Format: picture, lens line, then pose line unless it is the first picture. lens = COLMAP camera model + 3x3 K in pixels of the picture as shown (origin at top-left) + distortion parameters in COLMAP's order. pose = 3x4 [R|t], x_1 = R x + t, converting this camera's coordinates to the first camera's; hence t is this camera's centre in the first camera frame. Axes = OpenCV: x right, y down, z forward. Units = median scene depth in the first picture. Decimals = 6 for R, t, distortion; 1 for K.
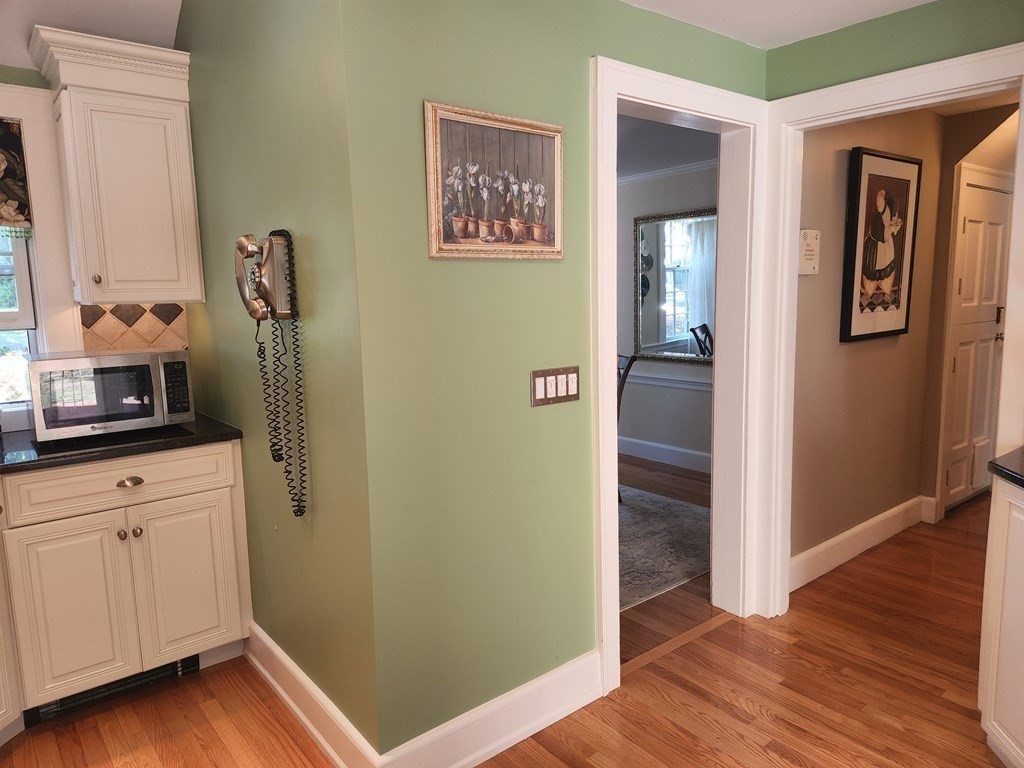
lens RADIAL K [[687.8, 0, 508.1], [0, 687.8, 382.3], [0, 0, 1]] dist [0.011063, -0.007450]
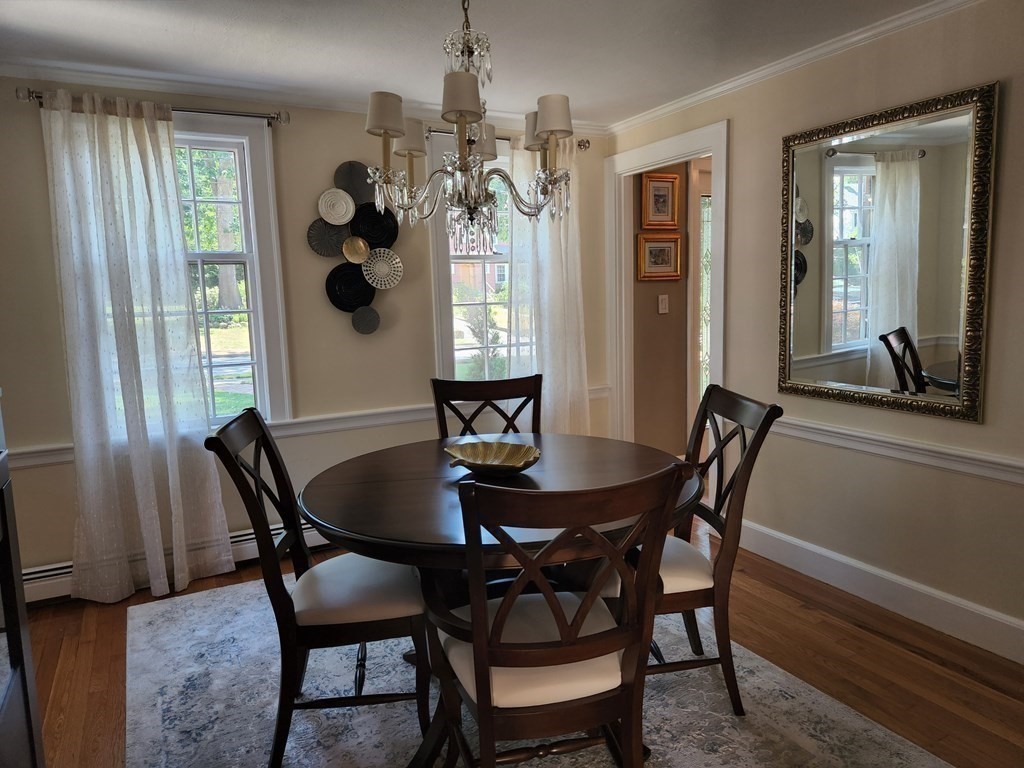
lens RADIAL K [[687.8, 0, 518.8], [0, 687.8, 386.1], [0, 0, 1]] dist [0.011063, -0.007450]
pose [[0.982948, 0.015780, -0.183204, 0.064074], [-0.014192, 0.999850, 0.009974, -0.034103], [0.183333, -0.007204, 0.983024, 0.339211]]
